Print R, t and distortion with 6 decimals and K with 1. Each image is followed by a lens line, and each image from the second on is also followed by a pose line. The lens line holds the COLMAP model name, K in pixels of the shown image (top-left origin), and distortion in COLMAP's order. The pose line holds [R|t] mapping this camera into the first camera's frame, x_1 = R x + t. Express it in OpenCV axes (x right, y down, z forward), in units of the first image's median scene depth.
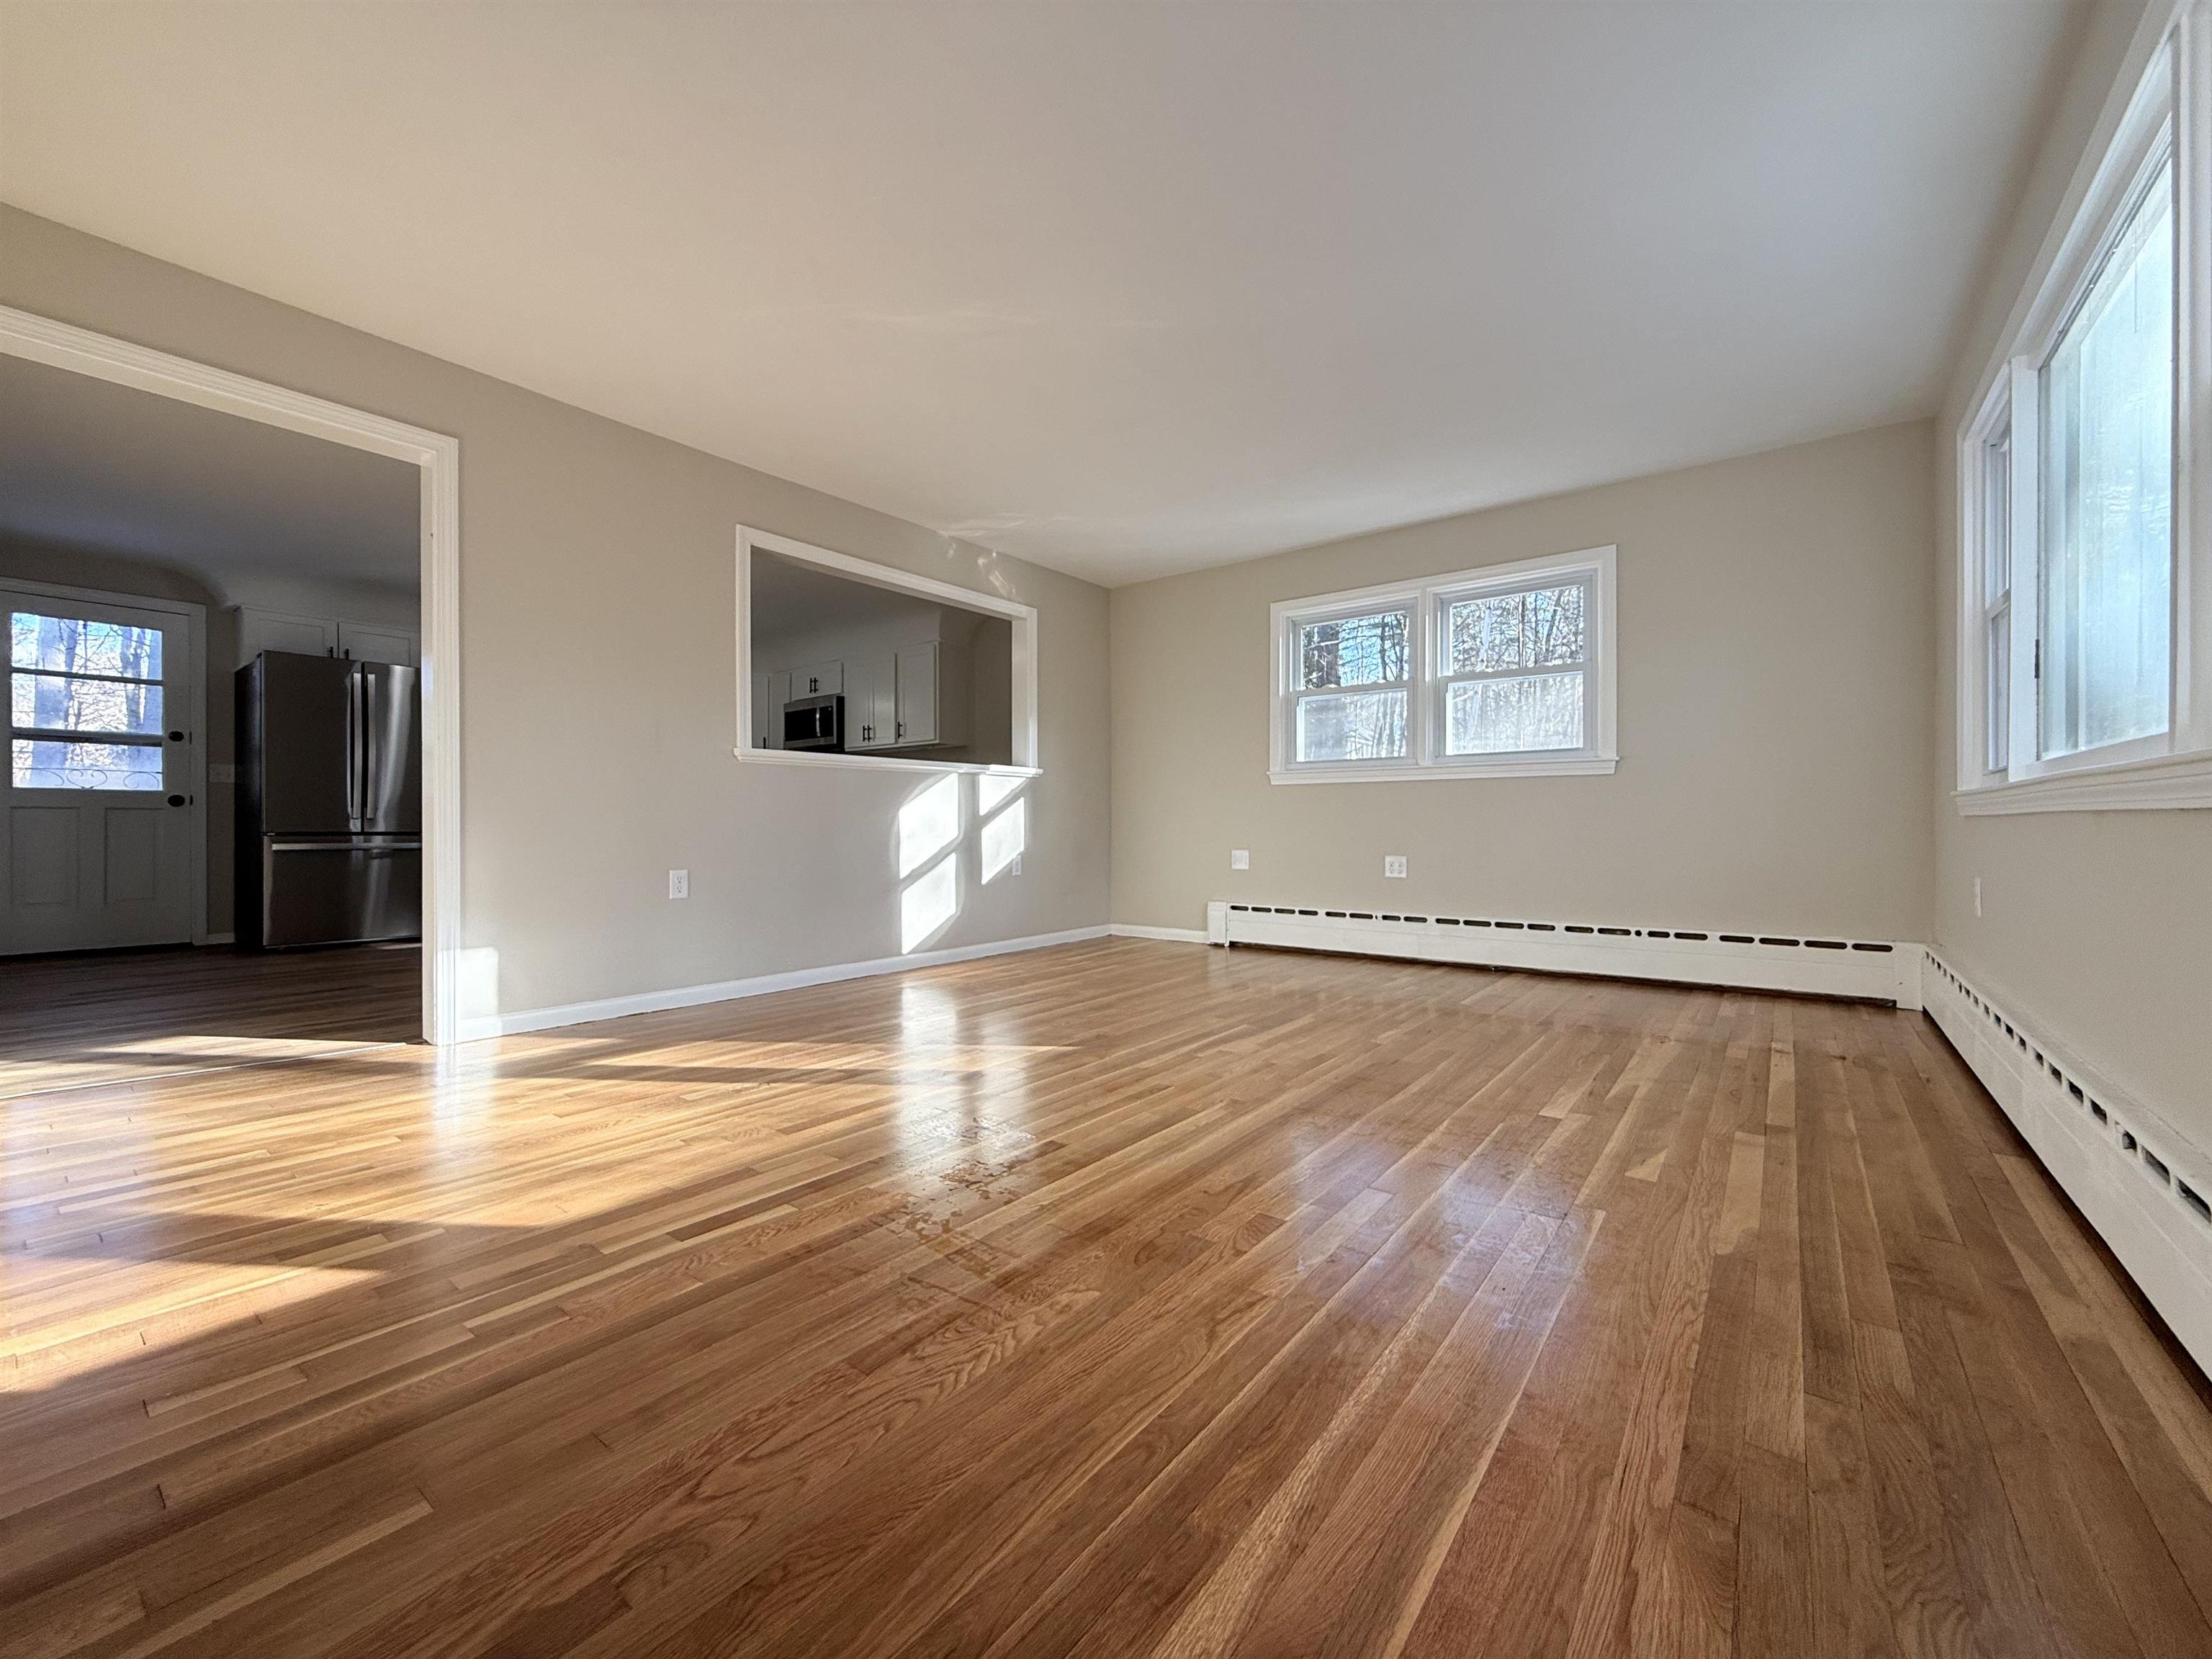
lens RADIAL K [[879.9, 0, 1105.9], [0, 879.9, 822.5], [0, 0, 1]] dist [0.000329, 0.000224]
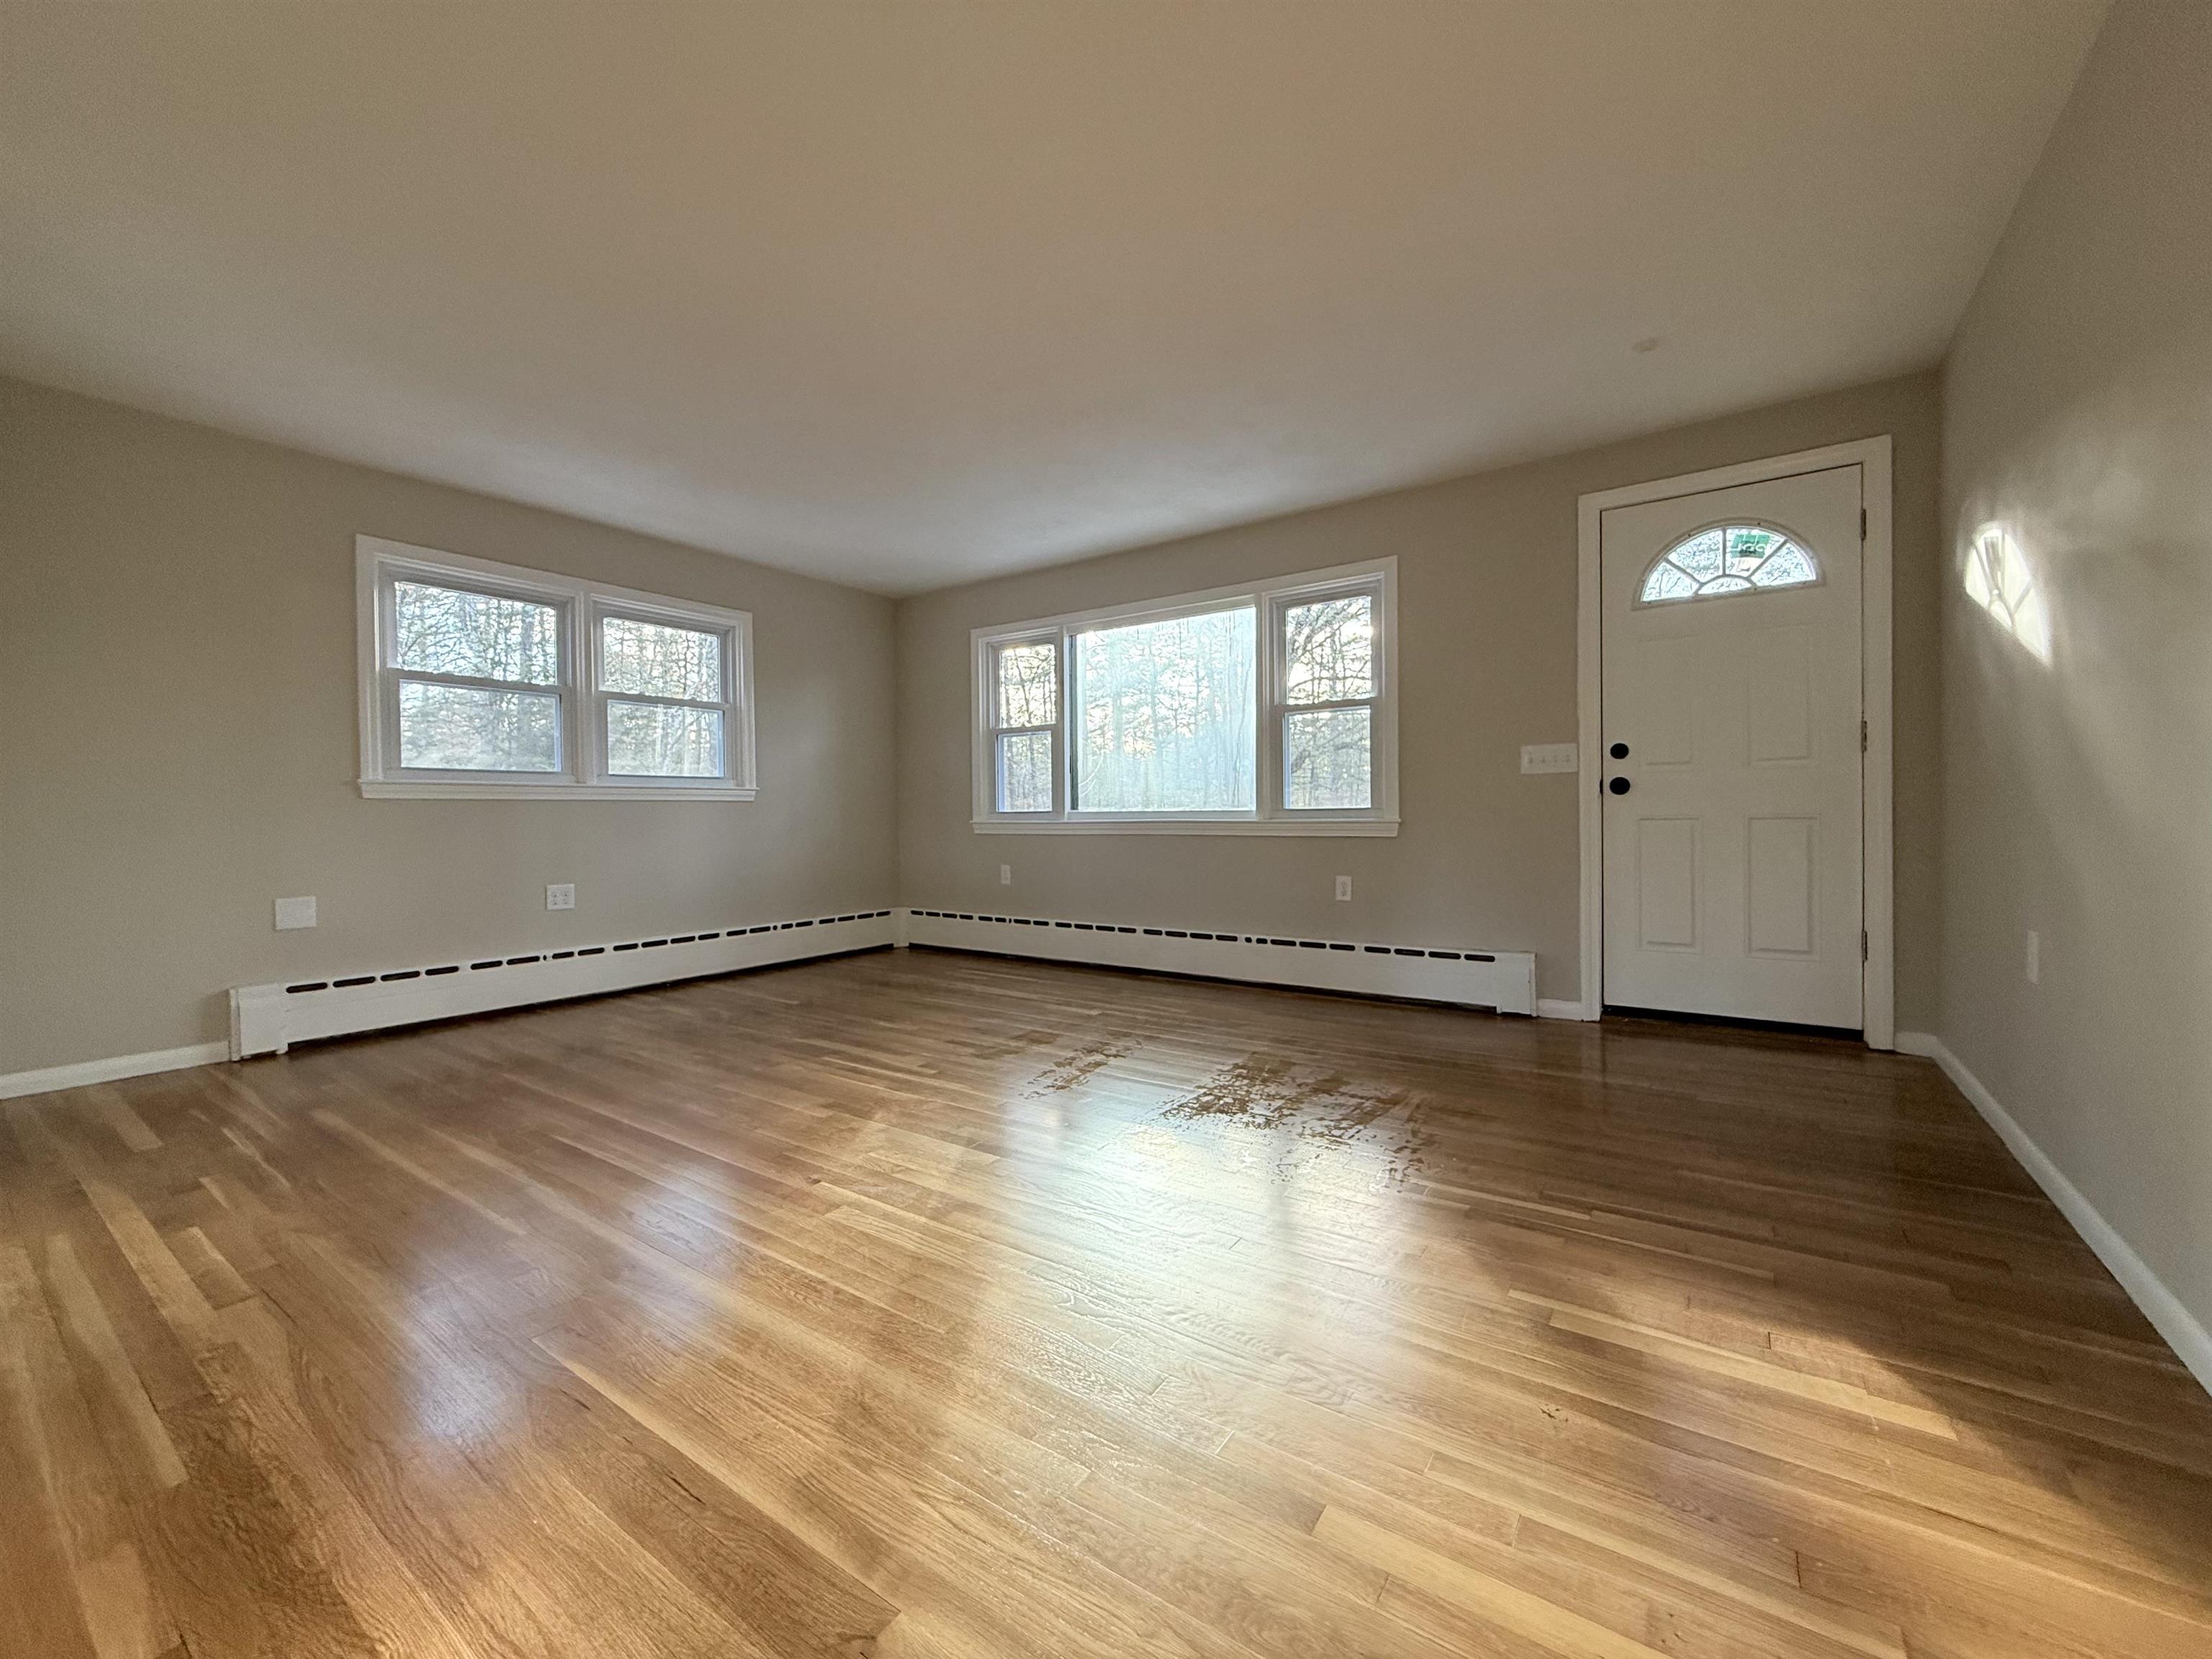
lens RADIAL K [[879.9, 0, 1105.9], [0, 879.9, 822.5], [0, 0, 1]] dist [0.000329, 0.000224]
pose [[-0.050288, -0.005912, 0.998717, -0.617386], [0.005905, 0.999963, 0.006217, -0.027322], [-0.998717, 0.006210, -0.050251, 0.538724]]
